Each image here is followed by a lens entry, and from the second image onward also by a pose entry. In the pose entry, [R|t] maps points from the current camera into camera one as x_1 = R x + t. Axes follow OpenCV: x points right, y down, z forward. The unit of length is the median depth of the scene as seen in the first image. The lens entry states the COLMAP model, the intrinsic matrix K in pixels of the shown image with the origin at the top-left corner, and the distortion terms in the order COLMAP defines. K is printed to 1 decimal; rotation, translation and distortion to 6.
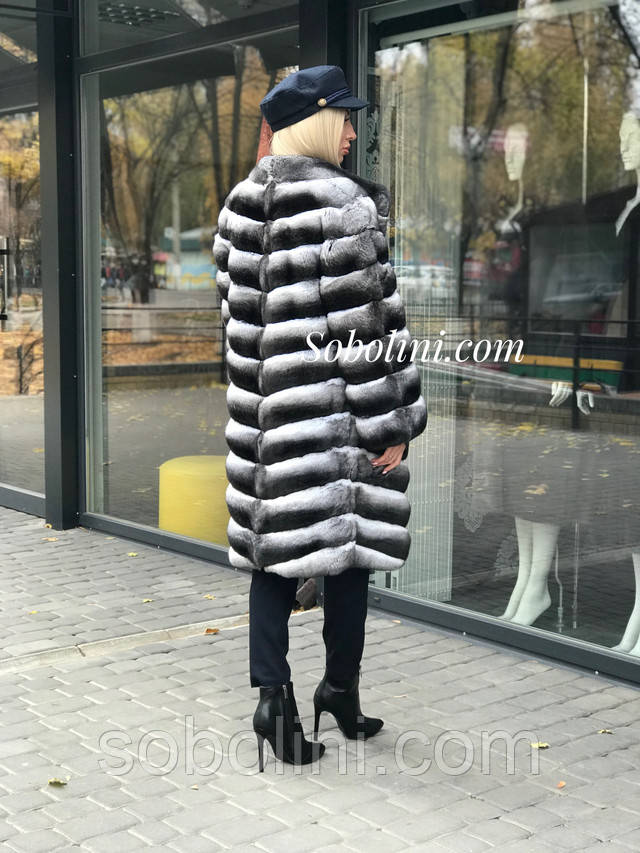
lens RADIAL K [[1391.2, 0, 320.0], [0, 1391.2, 426.5], [0, 0, 1]] dist [-0.123223, 1.354792]
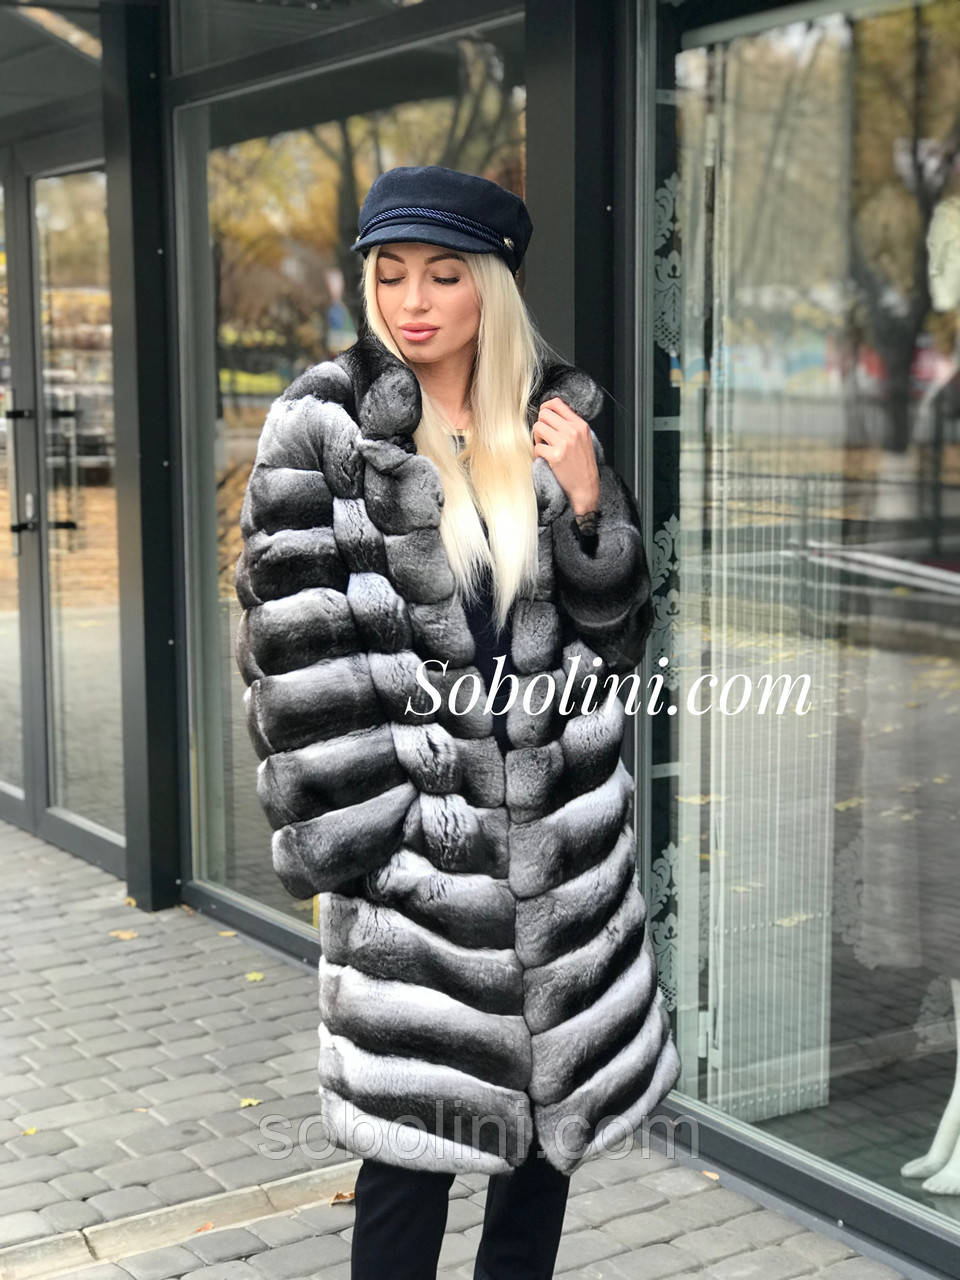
lens RADIAL K [[2082.5, 0, 480.0], [0, 2082.5, 640.0], [0, 0, 1]] dist [0.163935, -0.726604]
pose [[0.994555, 0.000482, -0.104214, 0.046362], [0.001612, 0.999799, 0.020001, -0.066119], [0.104203, -0.020060, 0.994354, 0.202297]]
